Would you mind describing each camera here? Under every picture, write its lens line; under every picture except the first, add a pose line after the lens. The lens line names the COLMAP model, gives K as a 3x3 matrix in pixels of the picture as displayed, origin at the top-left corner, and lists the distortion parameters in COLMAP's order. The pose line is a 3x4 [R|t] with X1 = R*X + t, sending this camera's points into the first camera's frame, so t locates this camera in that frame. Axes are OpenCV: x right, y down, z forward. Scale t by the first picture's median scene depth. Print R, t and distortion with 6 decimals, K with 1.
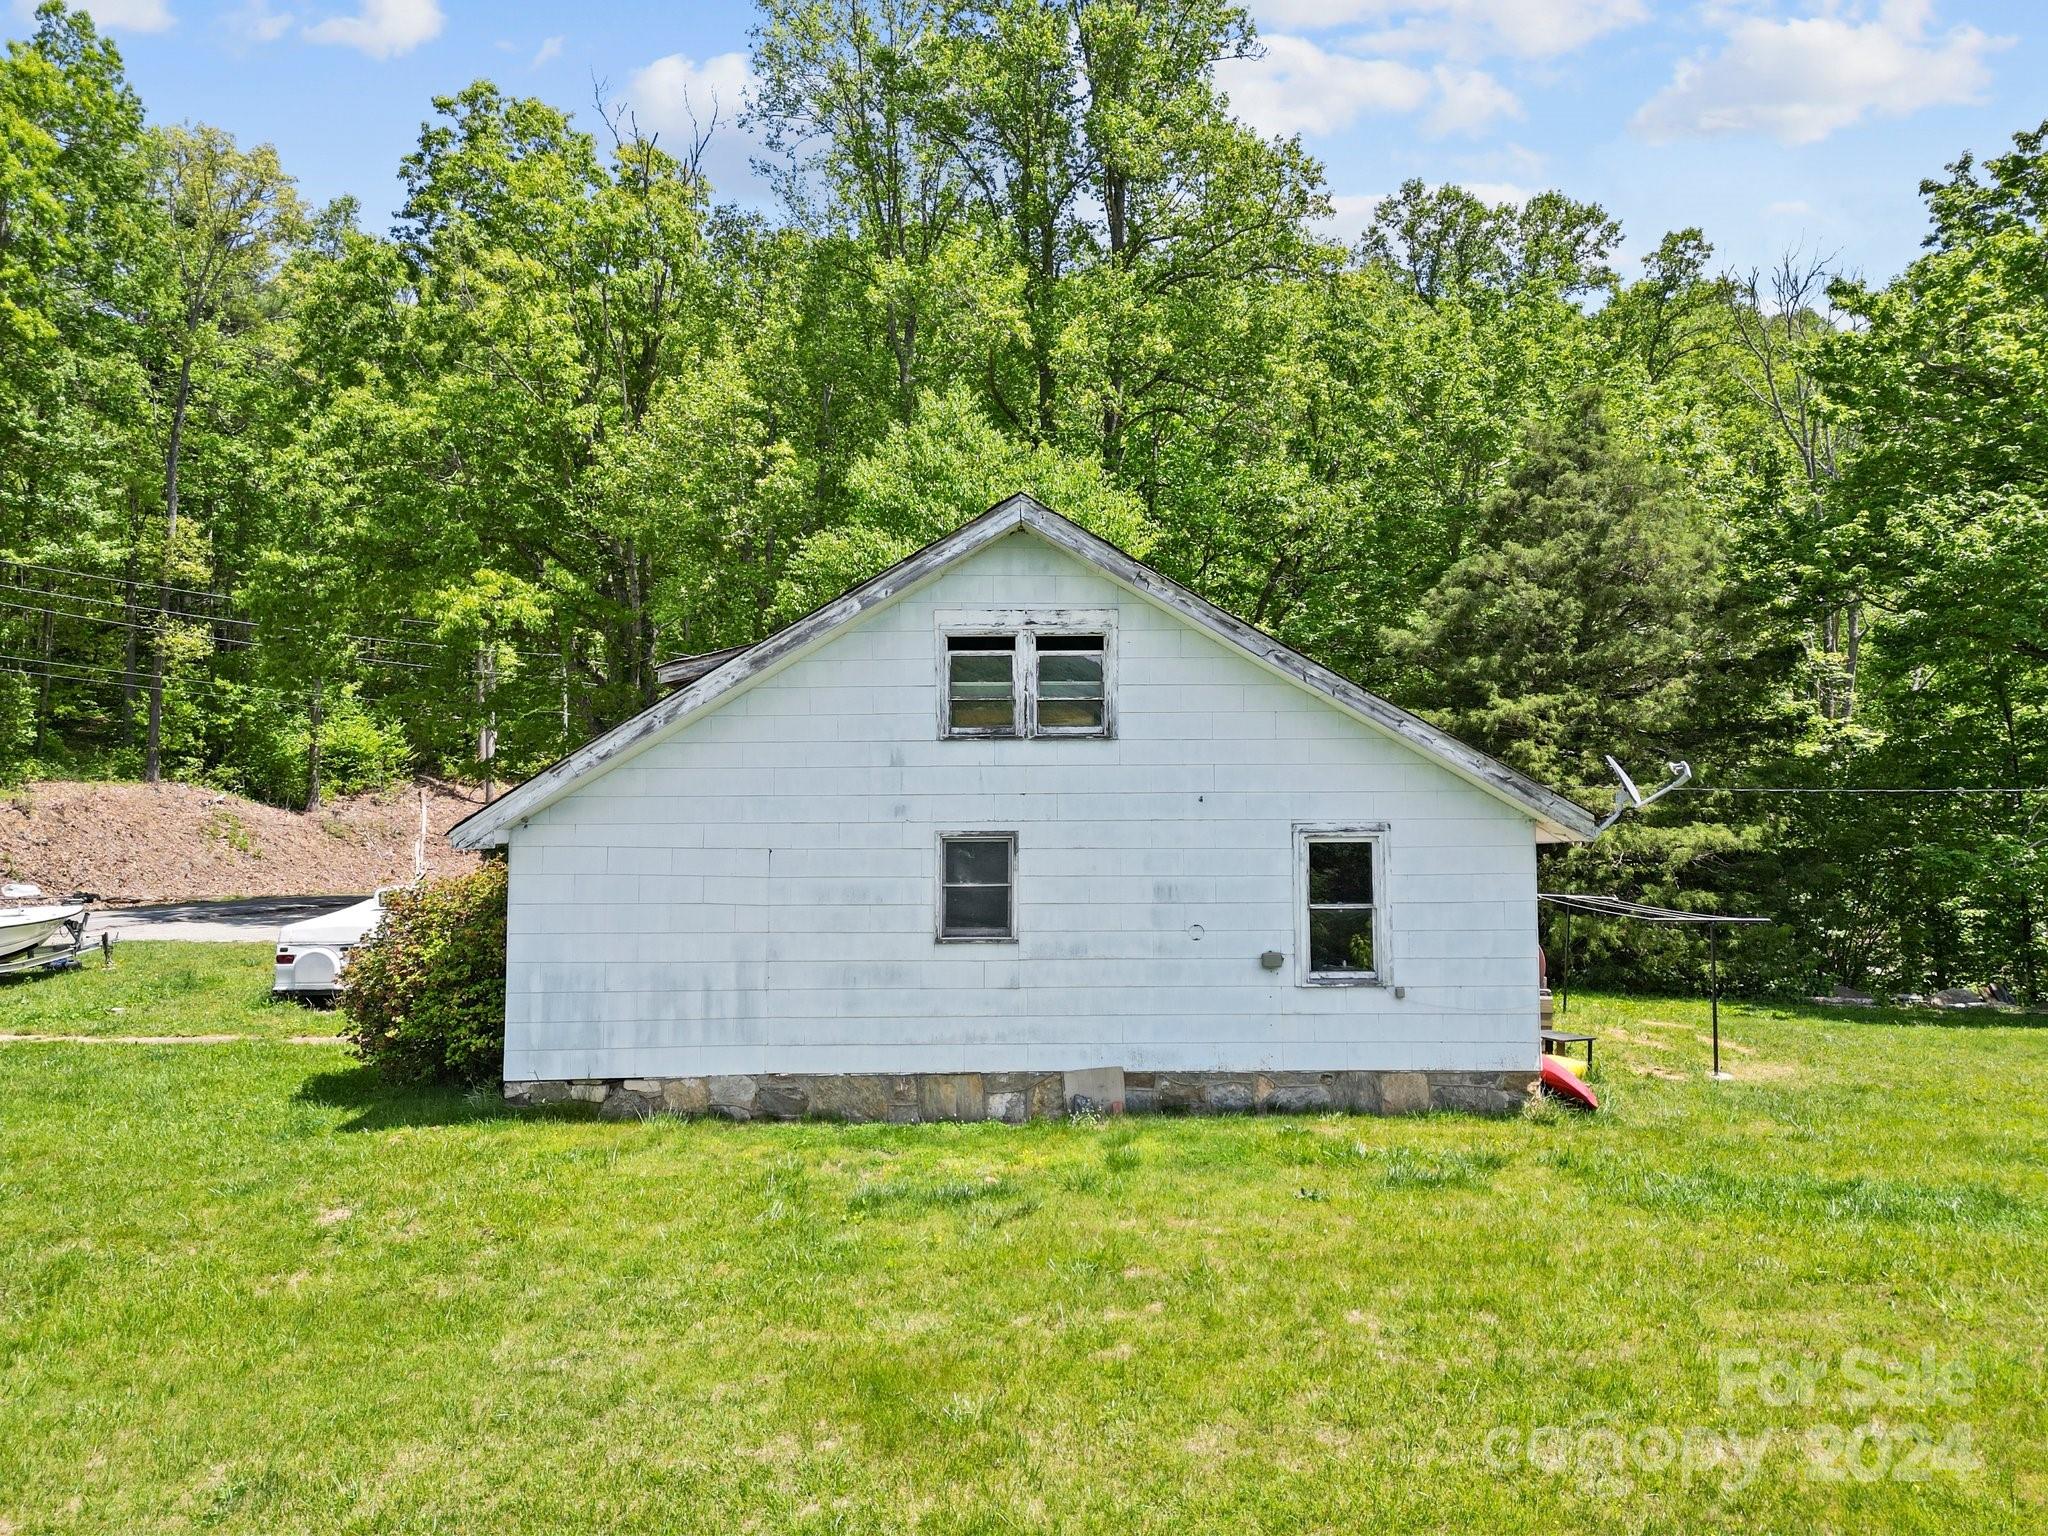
lens RADIAL K [[1428.8, 0, 1024.0], [0, 1428.8, 768.0], [0, 0, 1]] dist [0.029416, 0.000710]
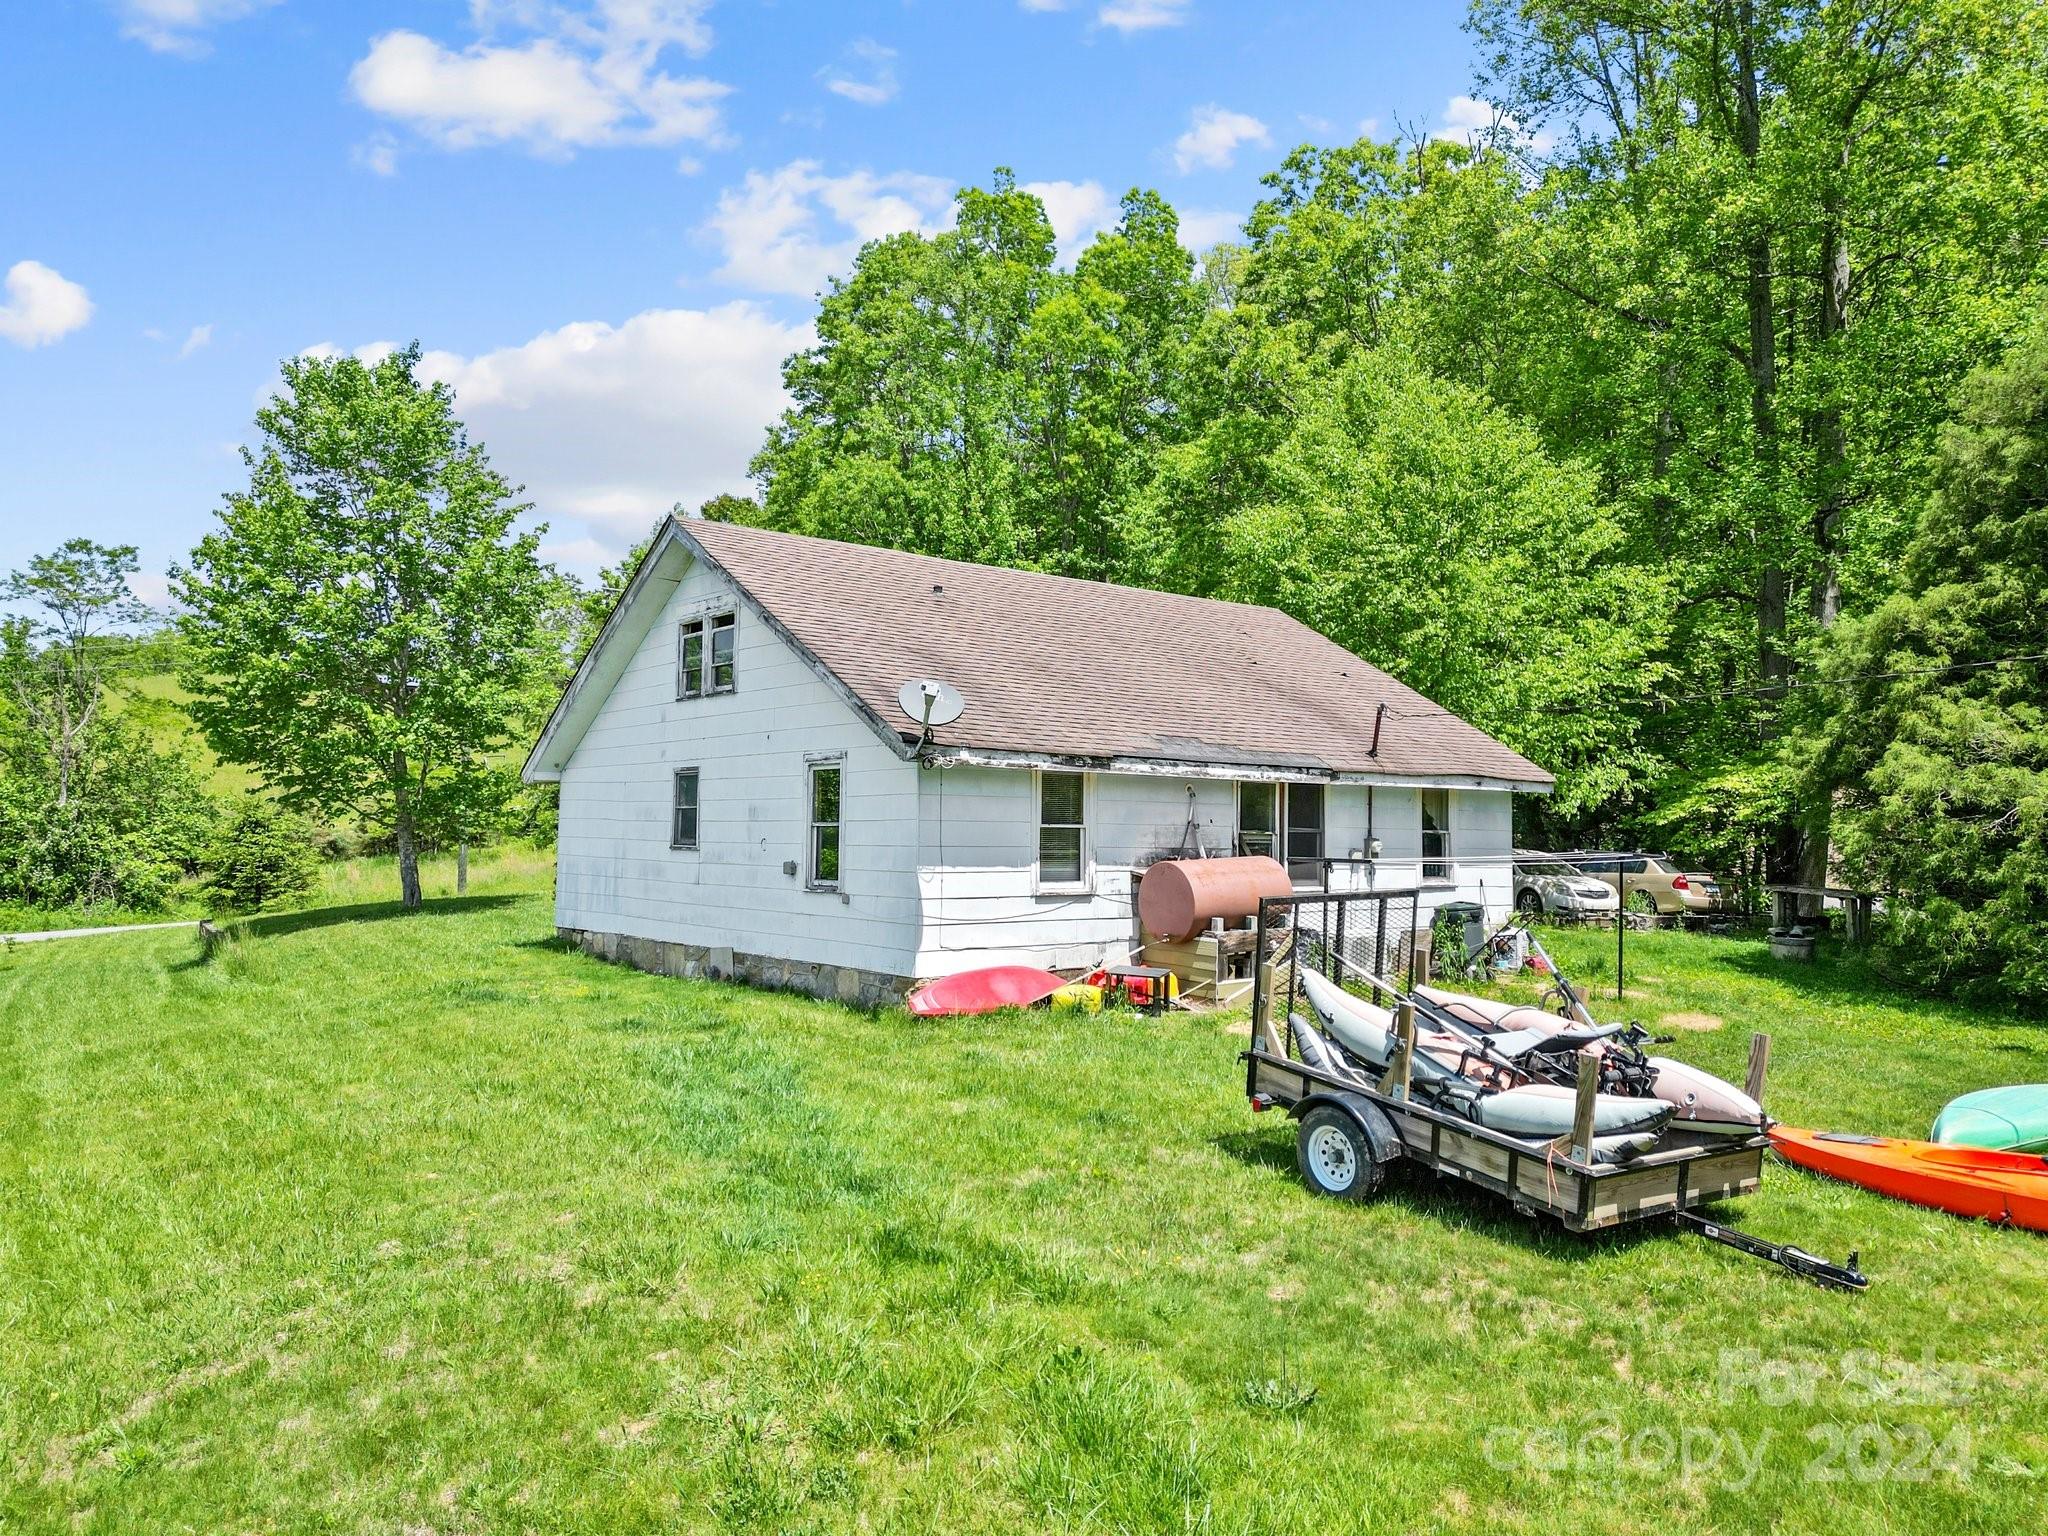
lens RADIAL K [[1428.8, 0, 1024.0], [0, 1428.8, 768.0], [0, 0, 1]] dist [0.029416, 0.000710]
pose [[0.625808, -0.023408, -0.779626, 1.231118], [0.024578, 0.999645, -0.010285, 0.067301], [0.779590, -0.012726, 0.626161, 0.397827]]
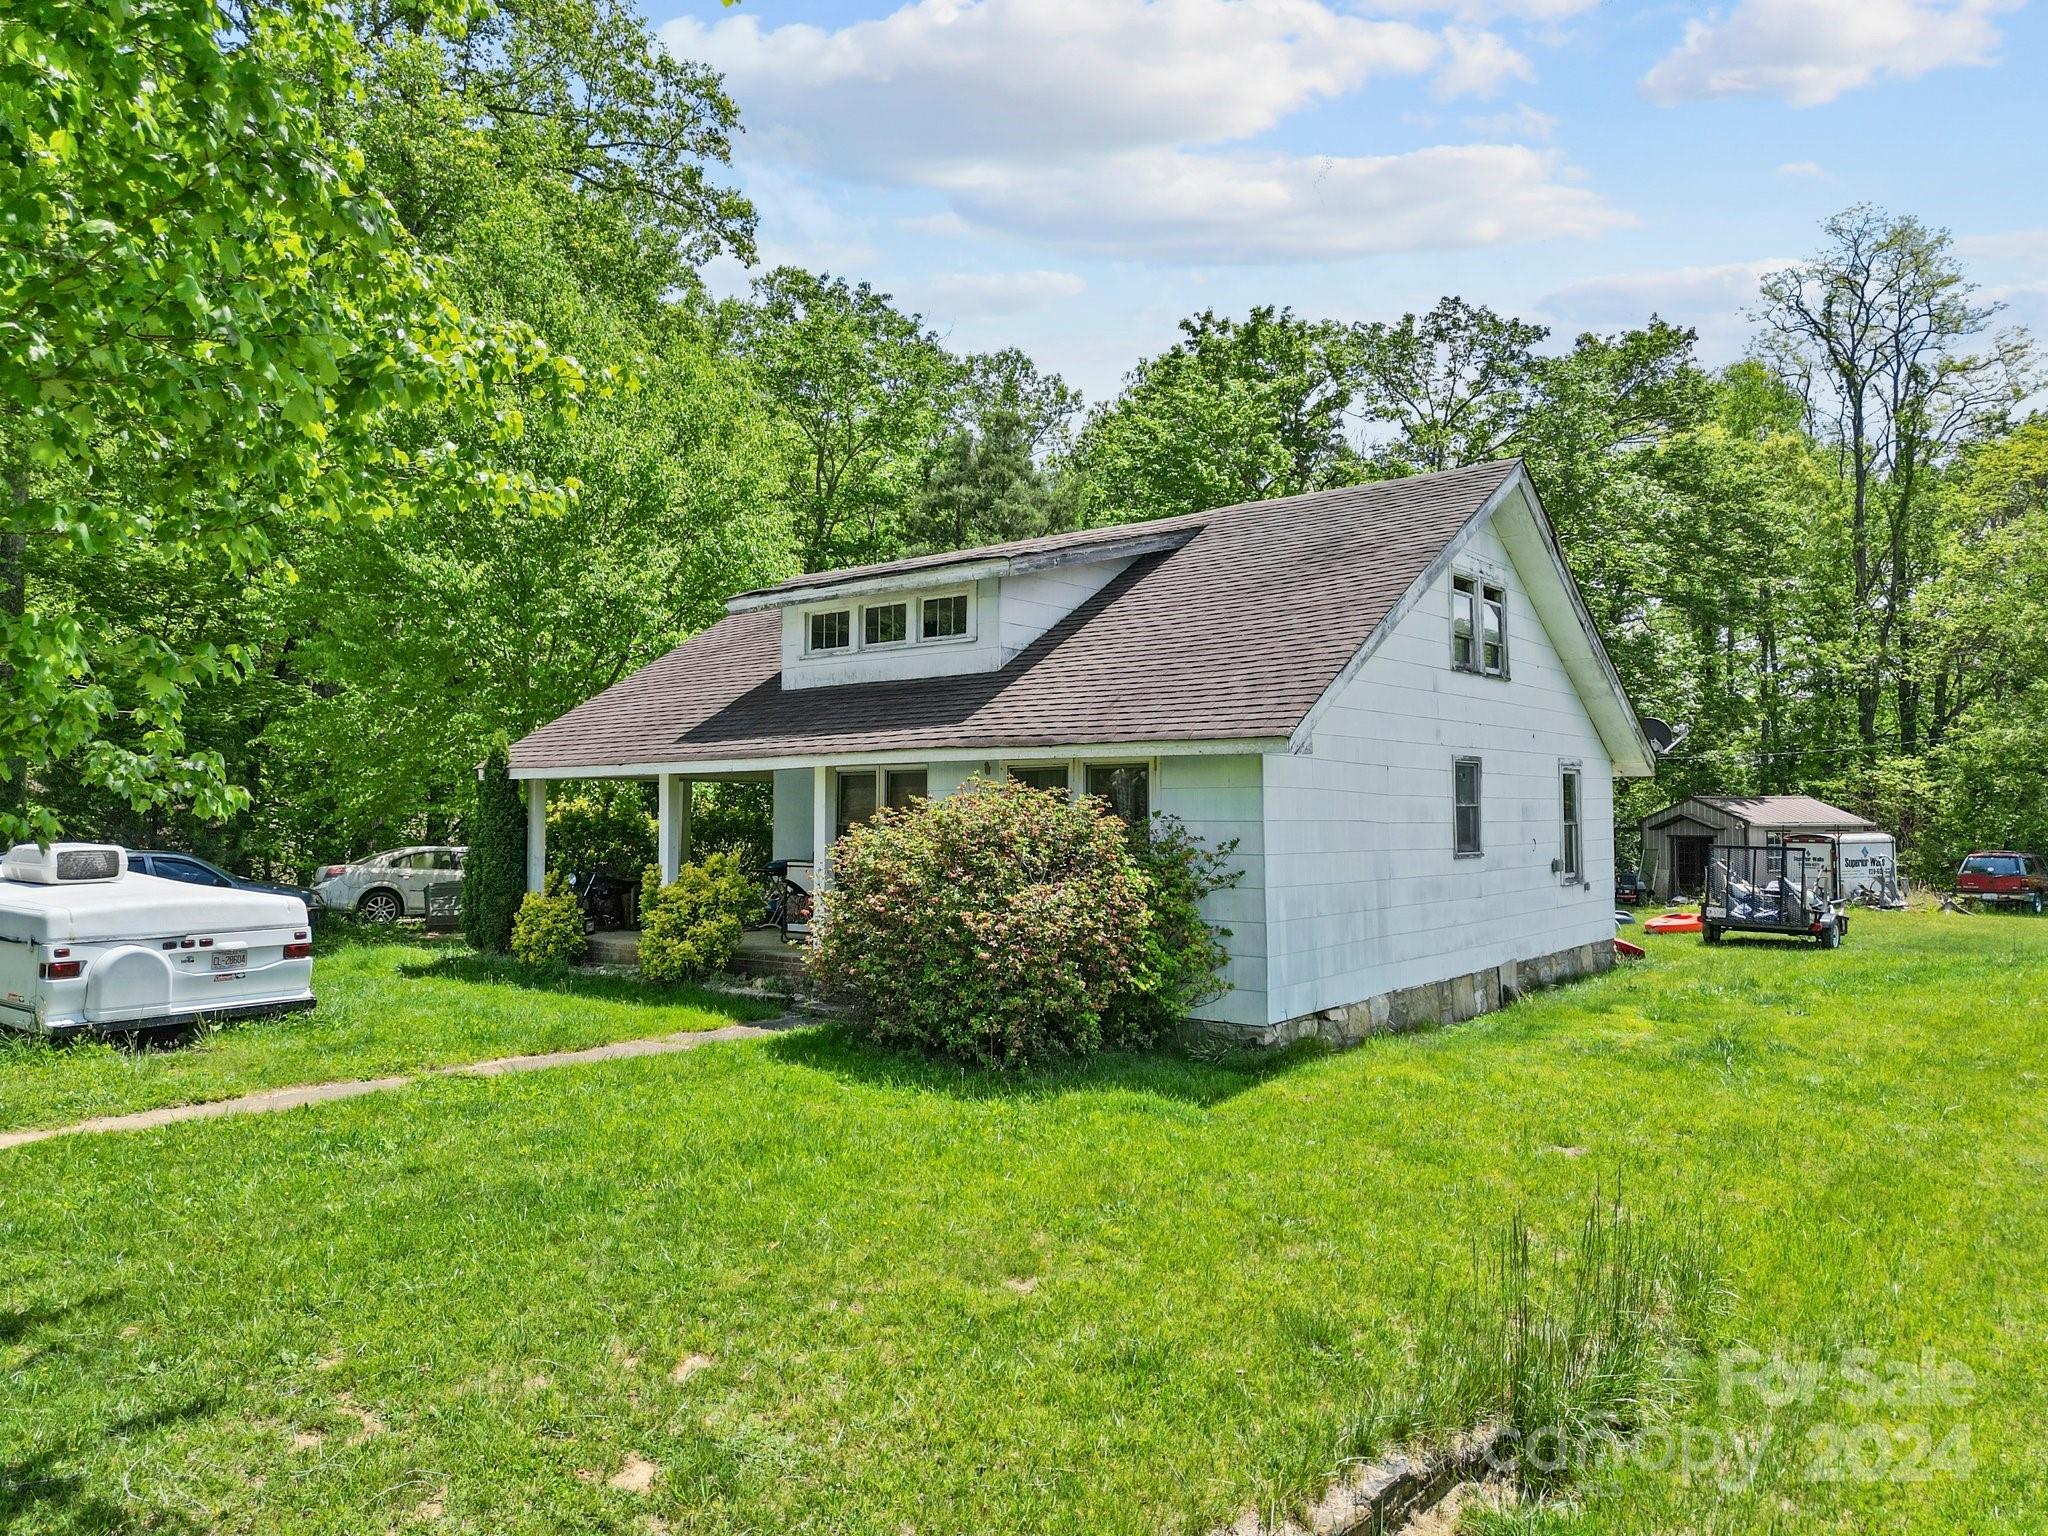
lens RADIAL K [[1428.8, 0, 1024.0], [0, 1428.8, 768.0], [0, 0, 1]] dist [0.029416, 0.000710]
pose [[0.631168, 0.027985, 0.775141, -1.110180], [-0.031984, 0.999438, -0.010039, 0.075781], [-0.774986, -0.018456, 0.631708, 0.565069]]
